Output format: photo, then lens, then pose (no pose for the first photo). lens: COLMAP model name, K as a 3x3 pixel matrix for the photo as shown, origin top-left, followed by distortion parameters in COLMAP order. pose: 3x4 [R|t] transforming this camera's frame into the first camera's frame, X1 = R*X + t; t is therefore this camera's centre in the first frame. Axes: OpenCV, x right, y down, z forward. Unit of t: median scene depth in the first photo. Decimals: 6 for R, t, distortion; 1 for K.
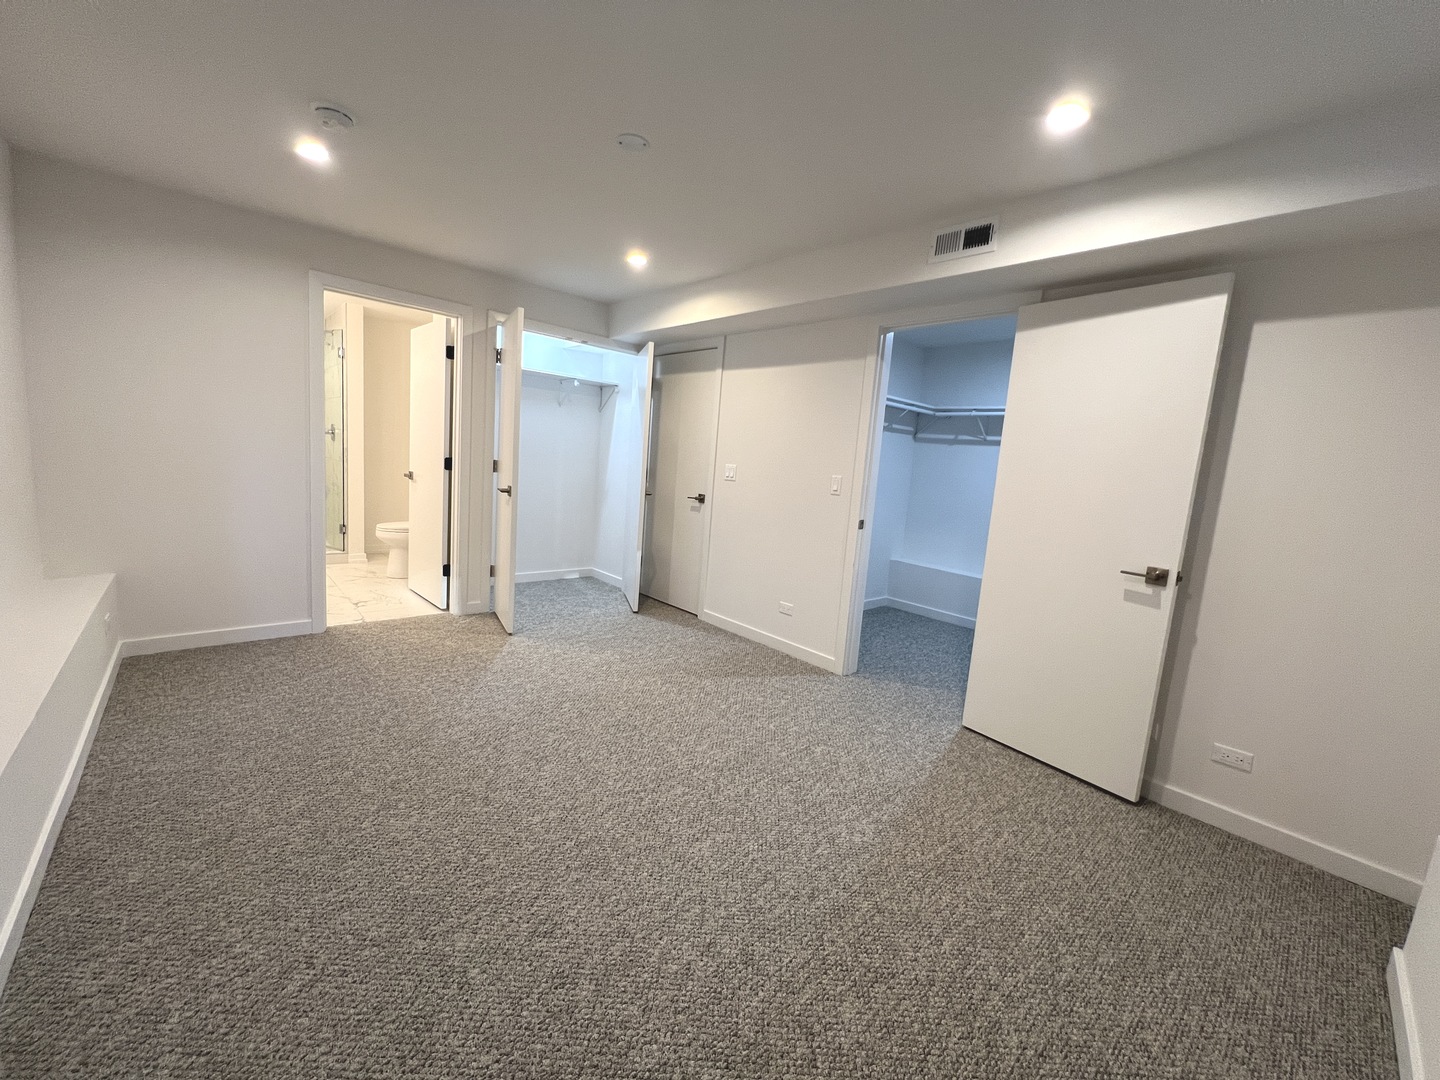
lens RADIAL K [[575.8, 0, 720.1], [0, 575.8, 536.6], [0, 0, 1]] dist [-0.001357, -0.000016]
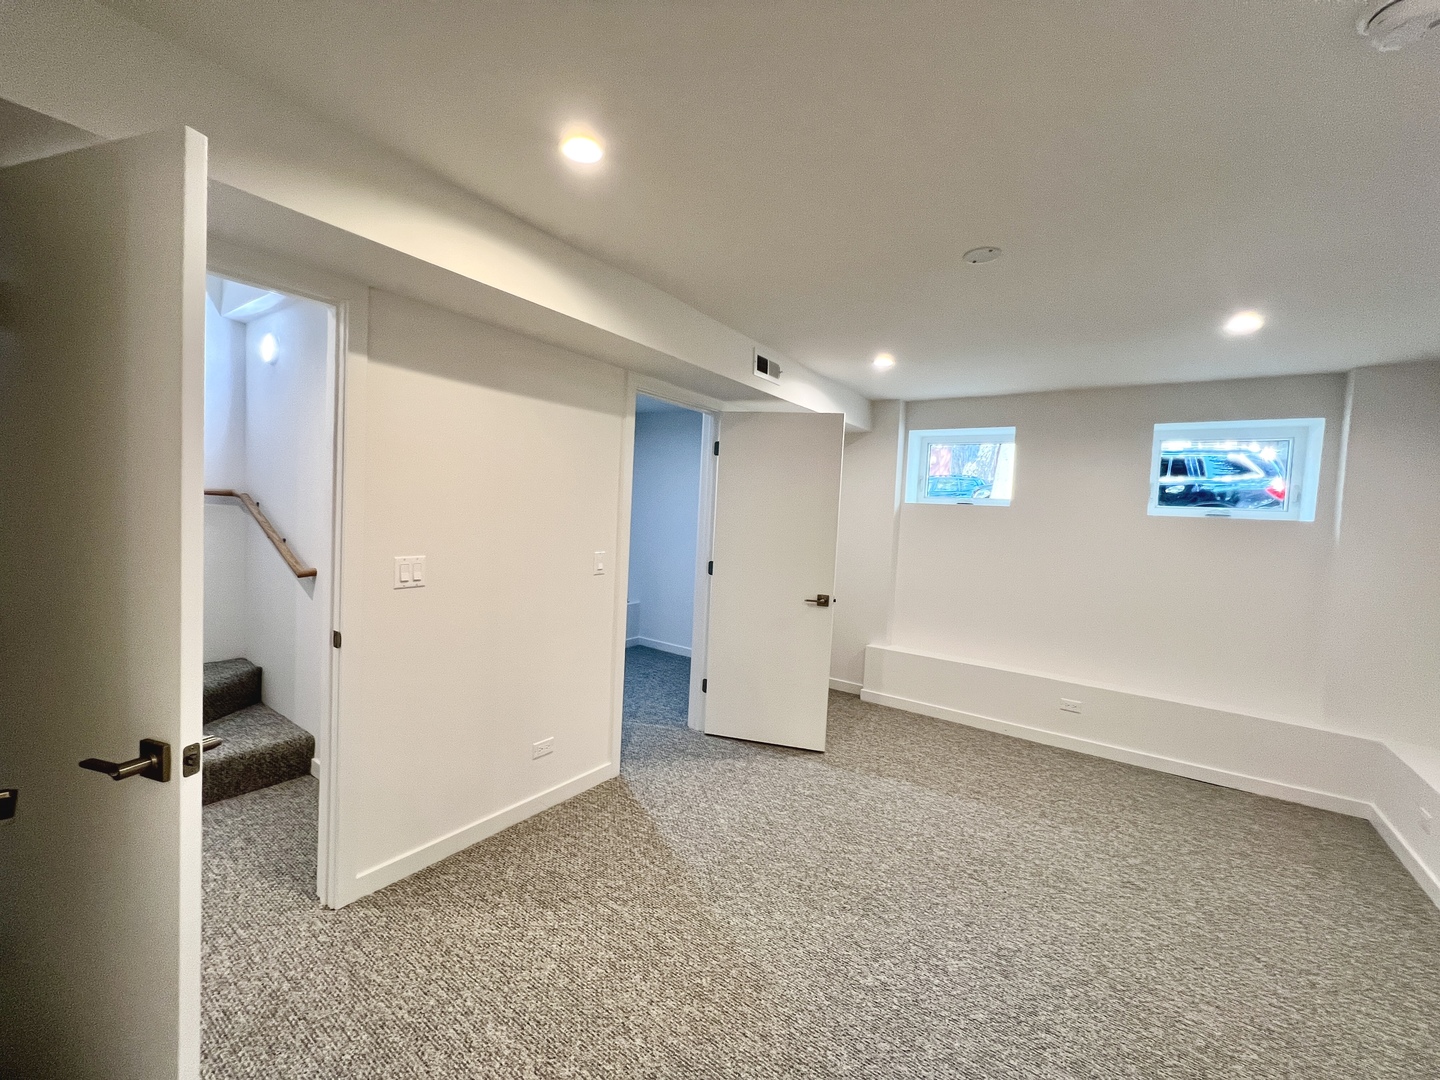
lens RADIAL K [[575.8, 0, 718.8], [0, 575.8, 536.9], [0, 0, 1]] dist [-0.001357, -0.000016]
pose [[-0.208856, -0.131681, 0.969040, -0.755518], [0.066166, 0.986720, 0.148344, -0.285941], [-0.975706, 0.095100, -0.197370, 1.199238]]
